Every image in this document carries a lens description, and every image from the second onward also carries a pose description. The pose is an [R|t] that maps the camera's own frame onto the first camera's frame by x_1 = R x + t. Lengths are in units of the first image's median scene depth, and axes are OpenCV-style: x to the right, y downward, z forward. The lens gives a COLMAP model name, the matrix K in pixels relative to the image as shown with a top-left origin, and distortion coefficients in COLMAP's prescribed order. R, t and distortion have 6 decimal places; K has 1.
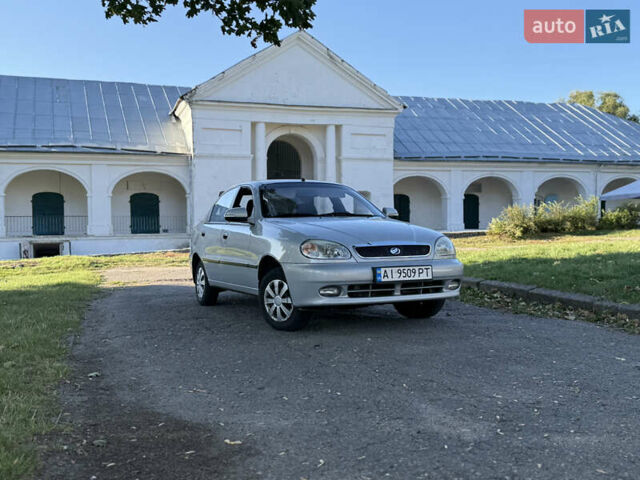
lens RADIAL K [[1435.2, 0, 320.0], [0, 1435.2, 240.0], [0, 0, 1]] dist [0.113872, 0.360893]
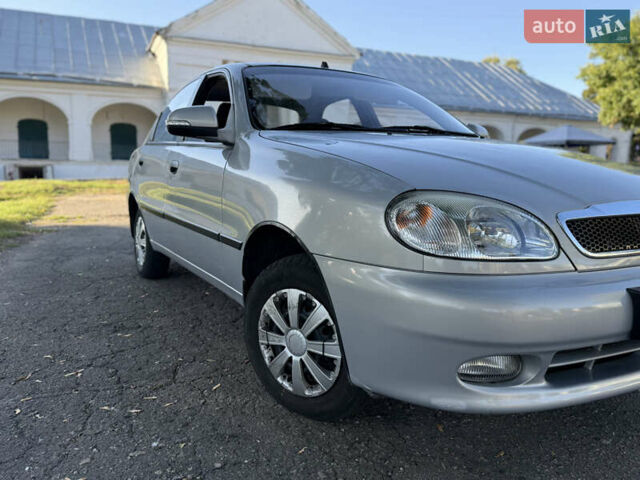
lens RADIAL K [[494.3, 0, 303.7], [0, 494.3, 238.6], [0, 0, 1]] dist [-0.002083, -0.002558]
pose [[0.992360, 0.016339, 0.122288, -0.038633], [-0.033530, 0.989602, 0.139872, -0.003612], [-0.118731, -0.142904, 0.982589, 0.767382]]
